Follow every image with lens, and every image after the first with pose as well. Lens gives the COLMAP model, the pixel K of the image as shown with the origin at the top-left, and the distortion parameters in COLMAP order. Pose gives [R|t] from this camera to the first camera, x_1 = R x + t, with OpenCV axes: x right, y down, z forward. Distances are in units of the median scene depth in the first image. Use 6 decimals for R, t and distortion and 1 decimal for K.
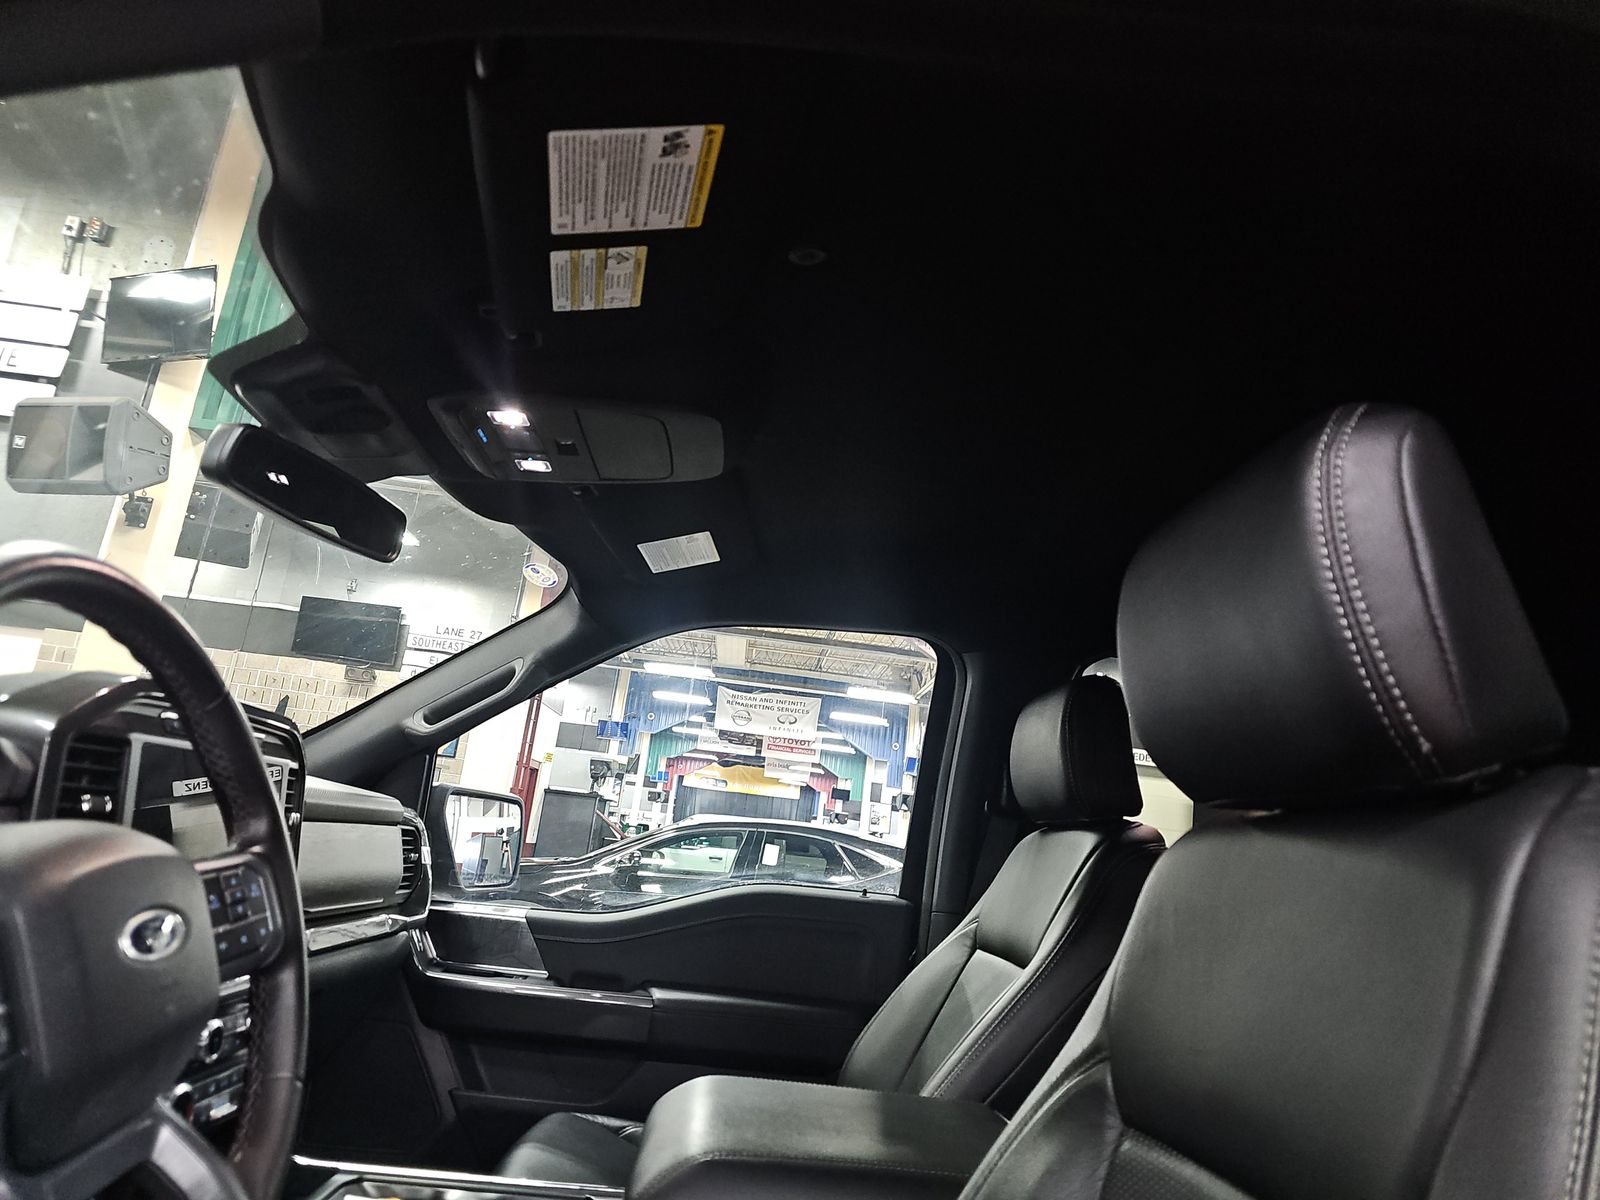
lens RADIAL K [[1056.9, 0, 801.0], [0, 1056.9, 580.9], [0, 0, 1]] dist [0.047335, -0.002267]
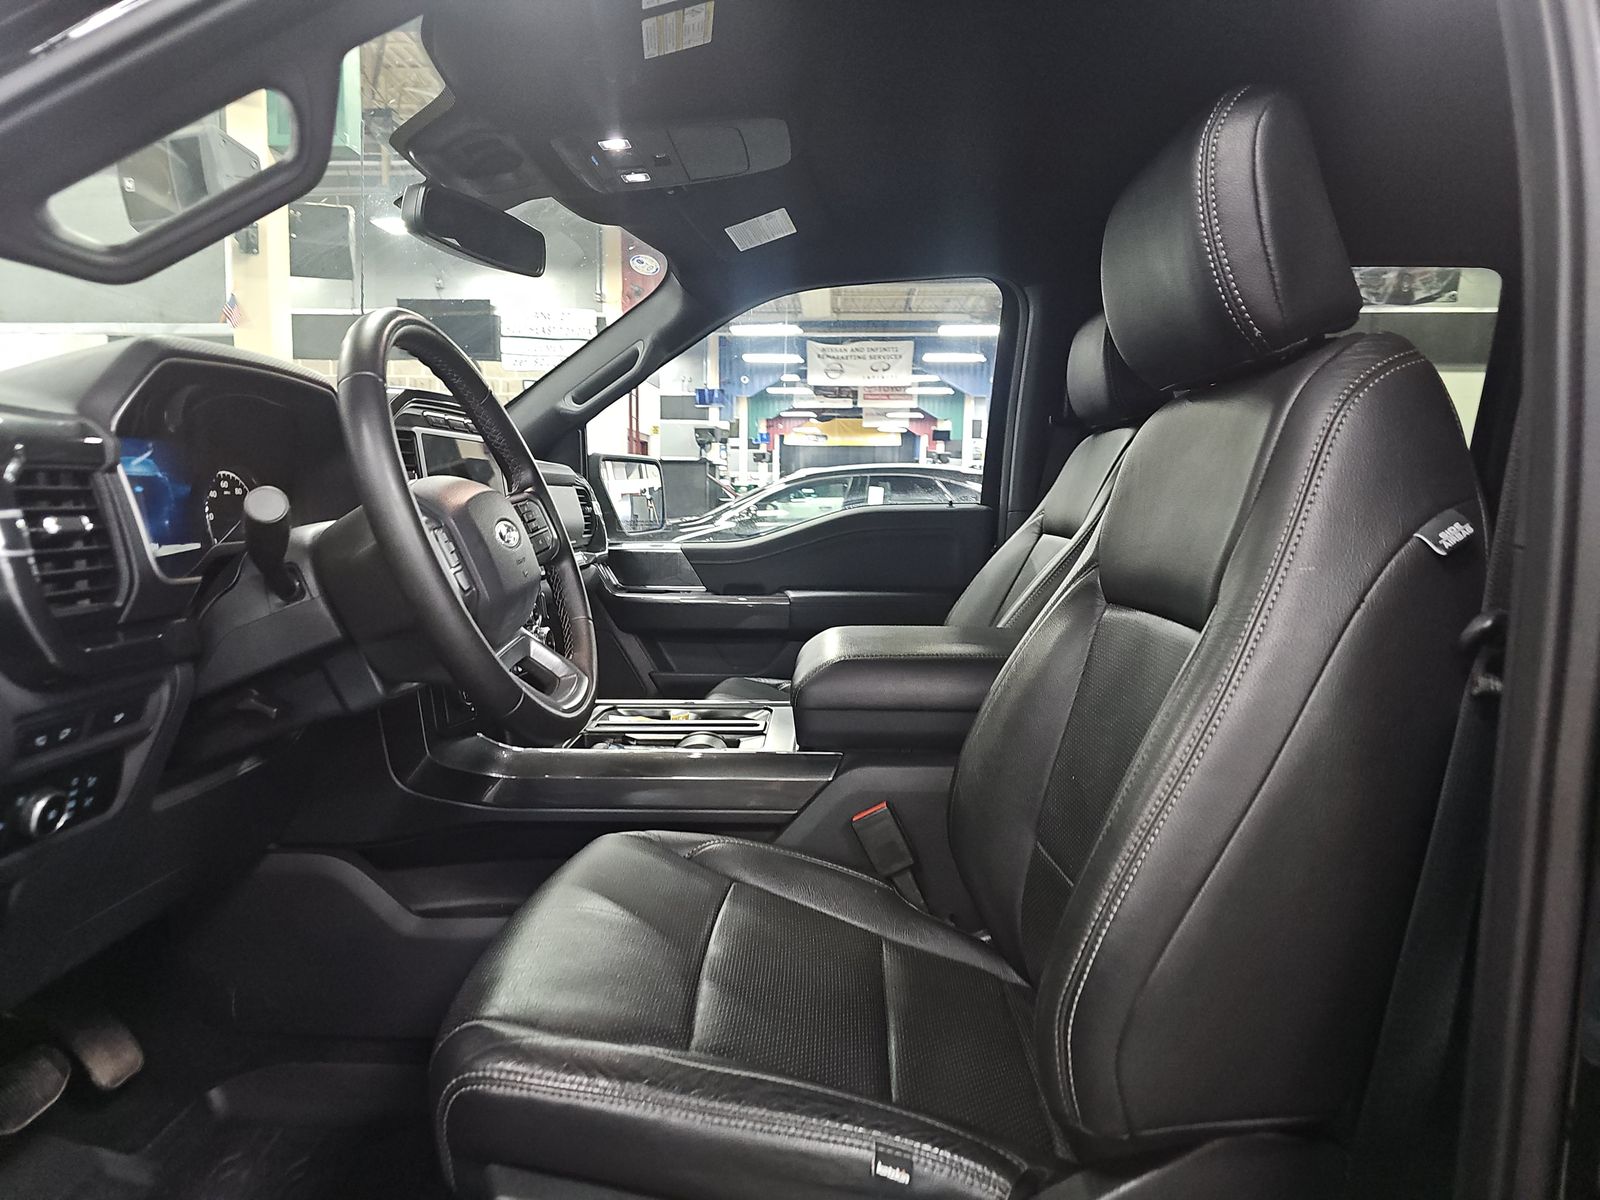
lens RADIAL K [[1056.9, 0, 801.0], [0, 1056.9, 580.9], [0, 0, 1]] dist [0.047335, -0.002267]
pose [[0.989523, -0.096795, -0.107123, 0.012238], [0.125991, 0.941258, 0.313305, -0.022501], [0.070504, -0.323519, 0.943591, -0.183182]]
